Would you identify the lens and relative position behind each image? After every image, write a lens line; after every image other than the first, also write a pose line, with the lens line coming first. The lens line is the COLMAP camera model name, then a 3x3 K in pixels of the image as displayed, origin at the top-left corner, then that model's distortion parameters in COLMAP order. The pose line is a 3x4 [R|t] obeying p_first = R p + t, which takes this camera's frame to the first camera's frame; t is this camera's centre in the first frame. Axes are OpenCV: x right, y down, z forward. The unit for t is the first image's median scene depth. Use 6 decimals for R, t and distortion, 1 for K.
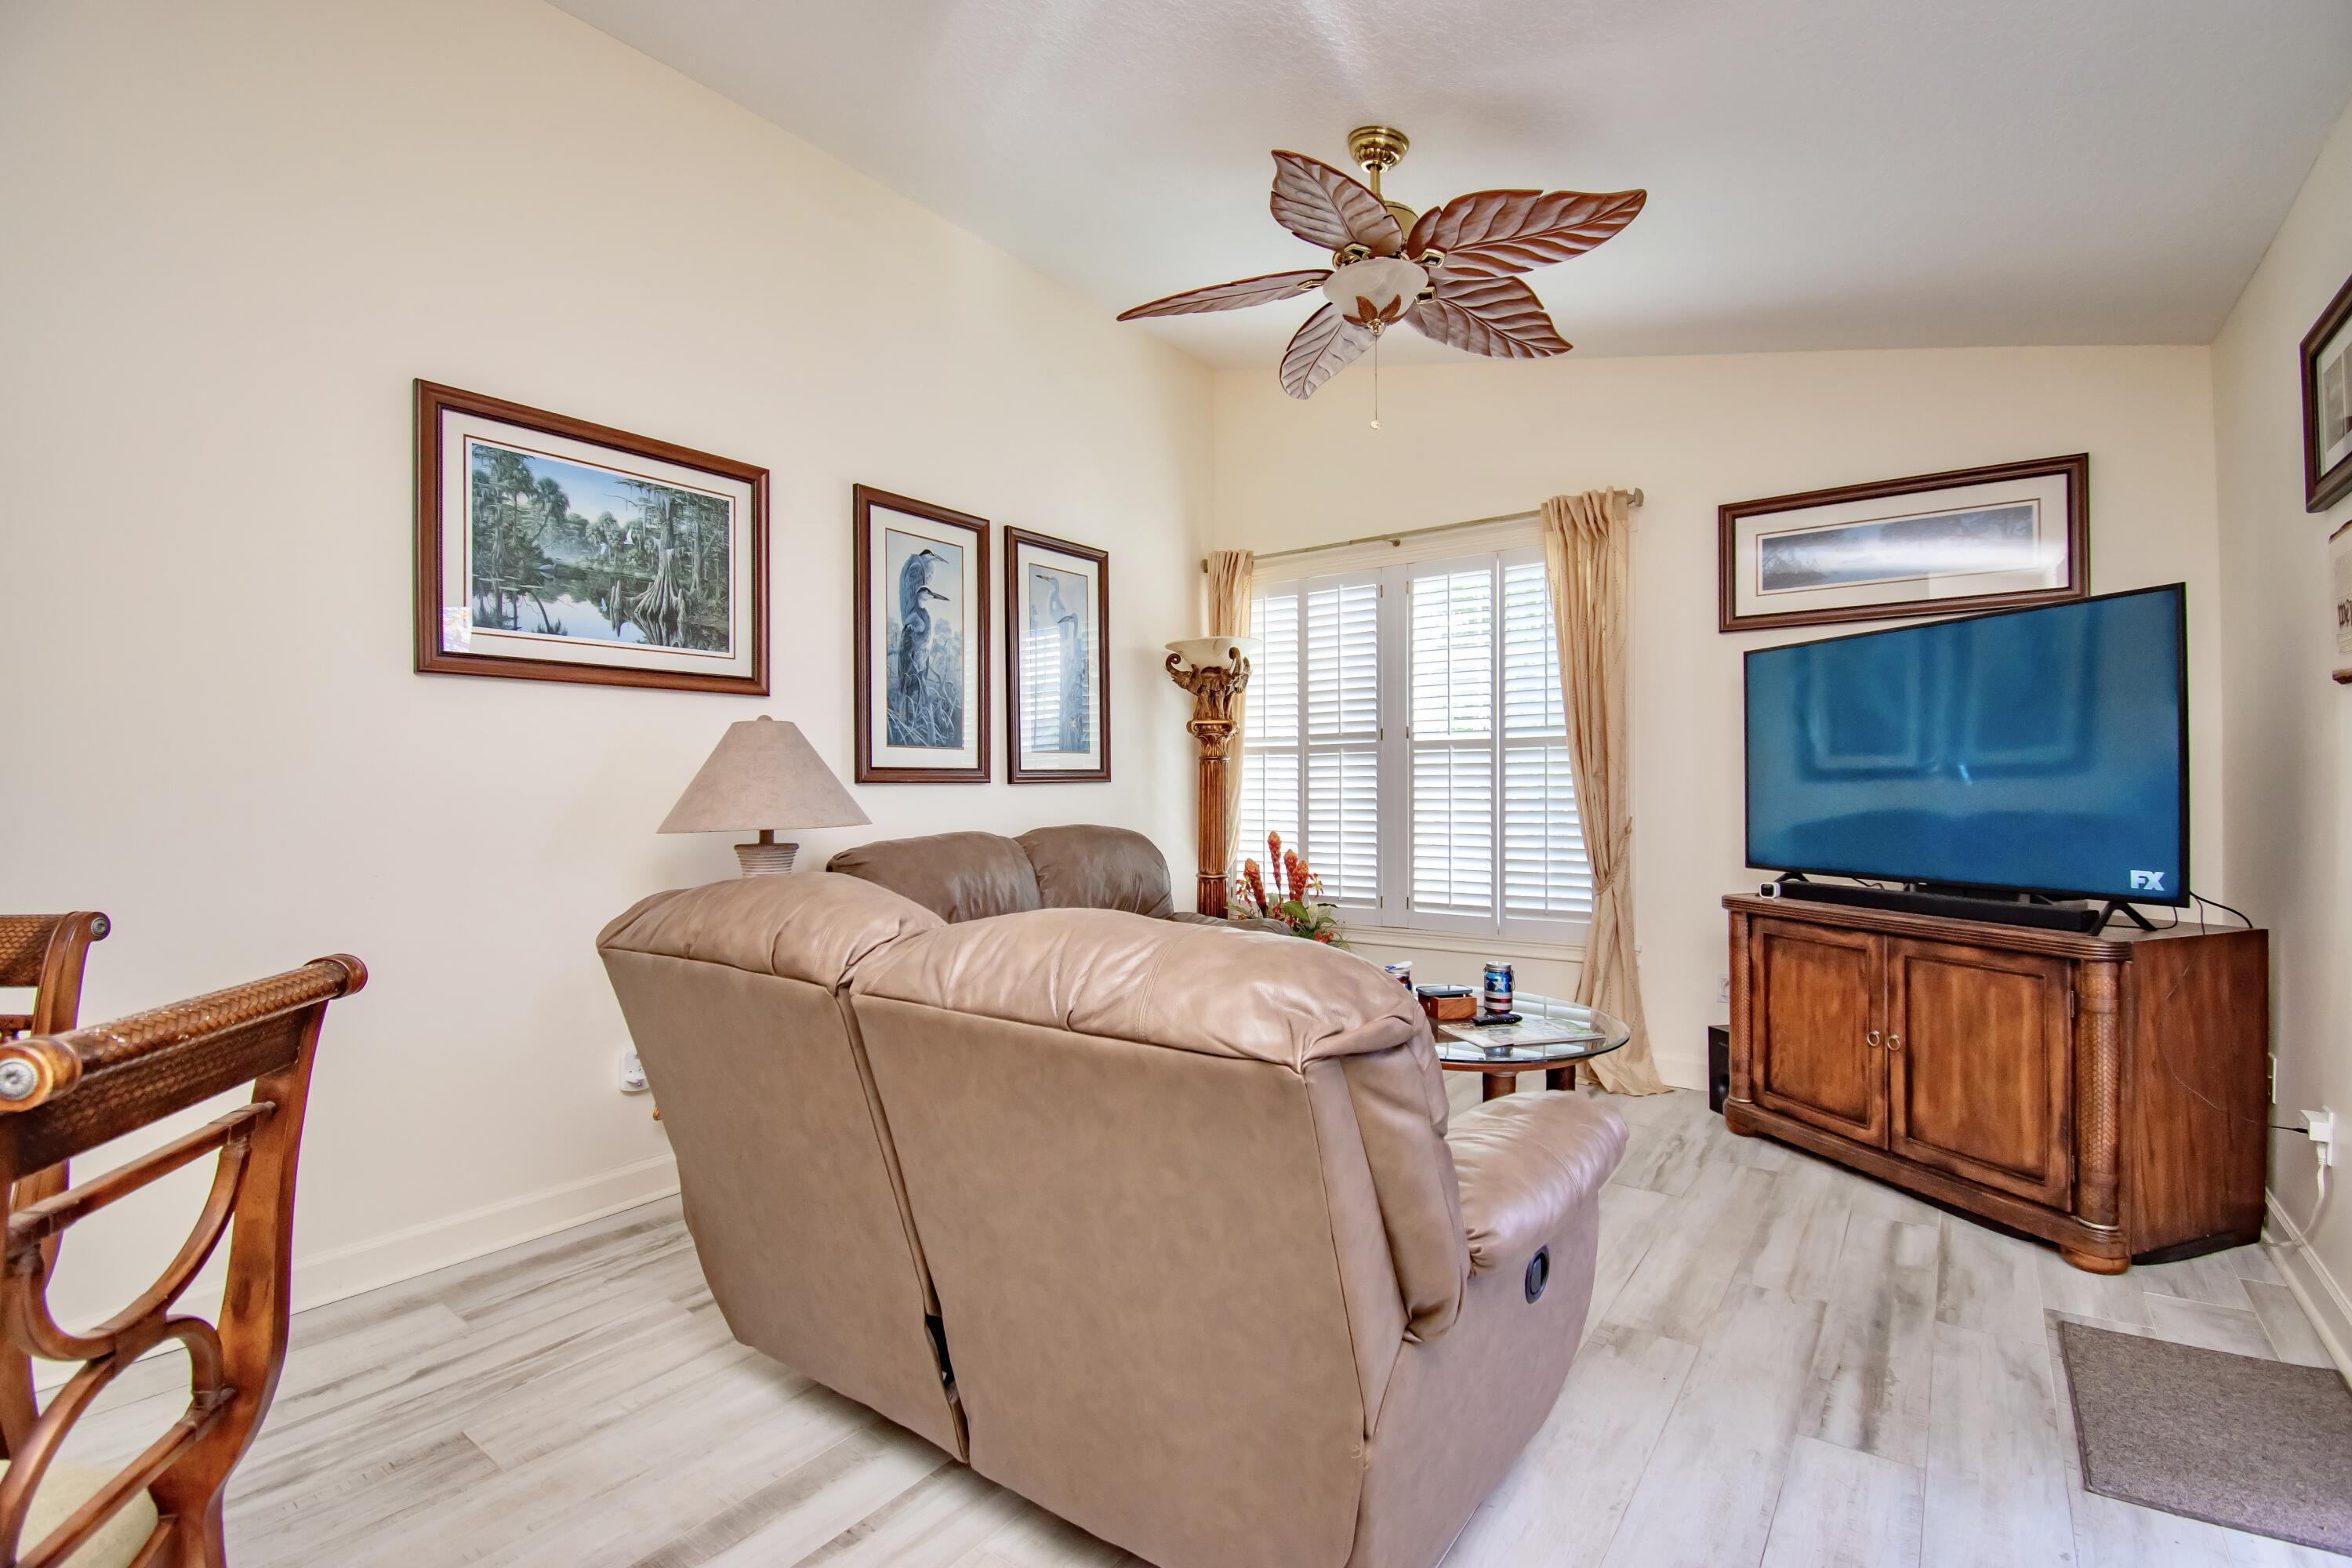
lens RADIAL K [[1092.5, 0, 1115.8], [0, 1092.5, 788.2], [0, 0, 1]] dist [-0.001007, -0.013361]
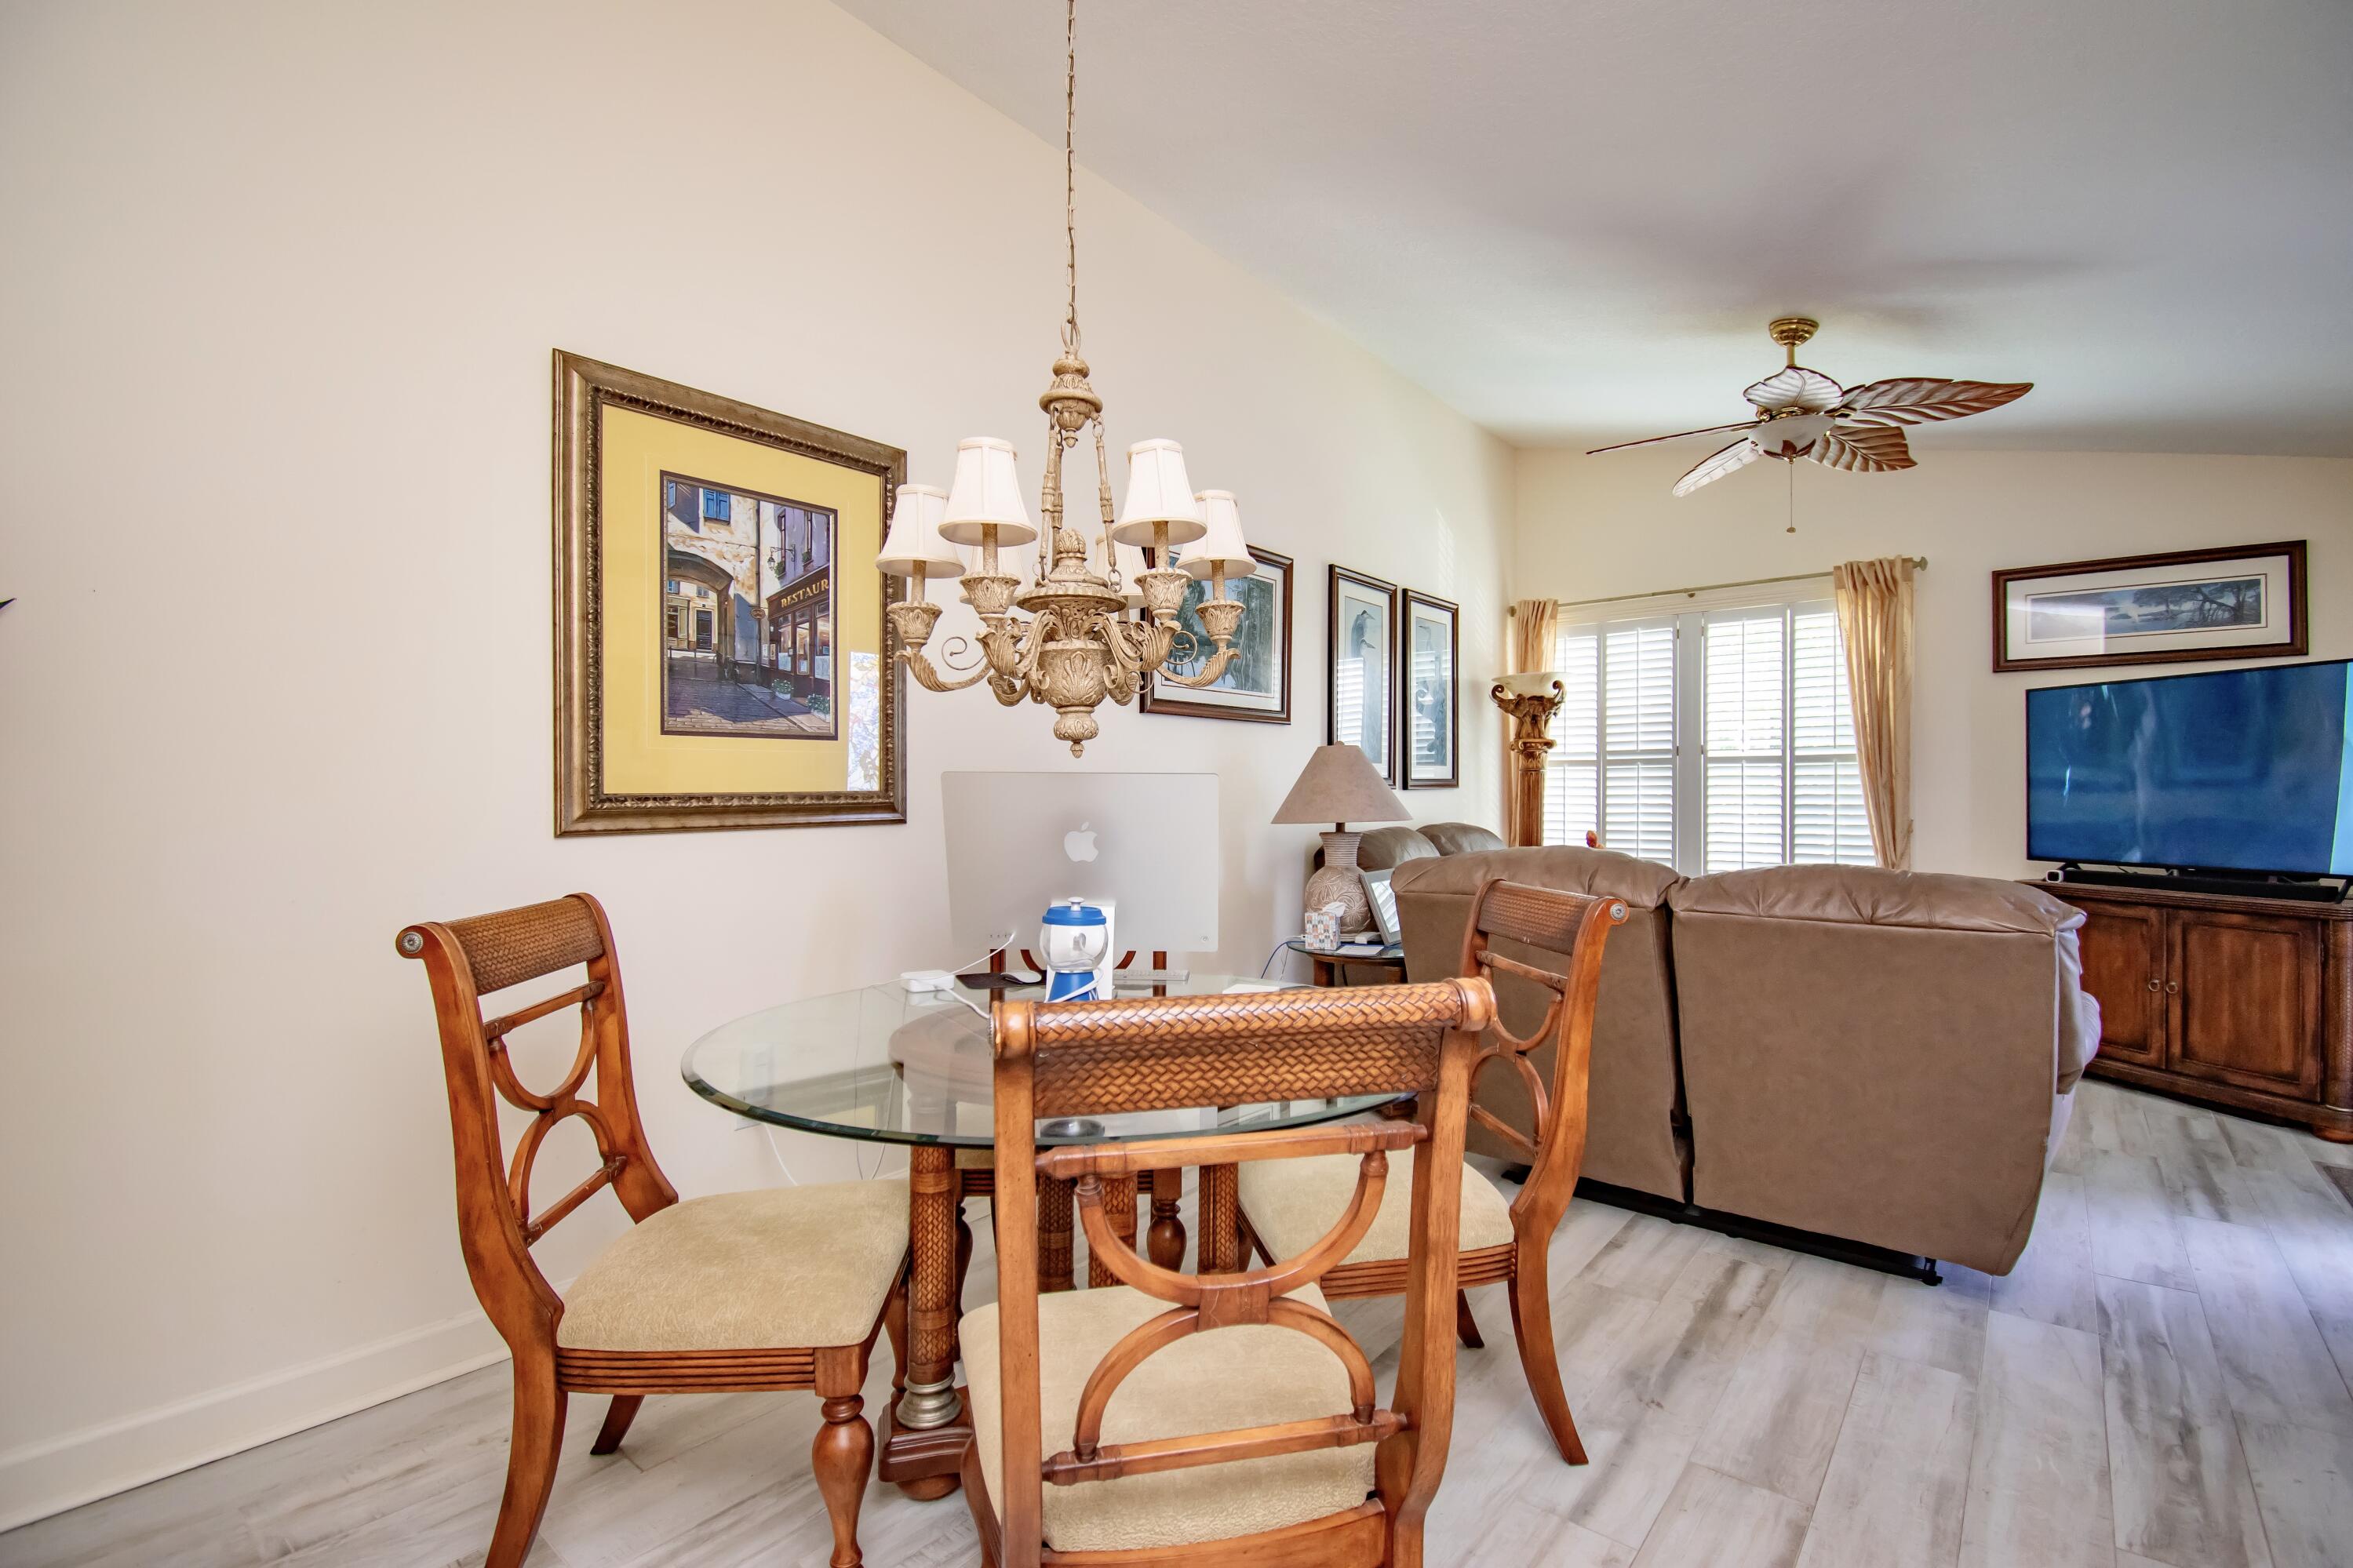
lens RADIAL K [[1092.9, 0, 1088.8], [0, 1092.9, 787.7], [0, 0, 1]] dist [-0.001007, -0.013361]
pose [[0.998300, 0.005246, -0.058044, -0.414532], [-0.005519, 0.999974, -0.004552, 0.000995], [0.058018, 0.004865, 0.998304, -0.307542]]
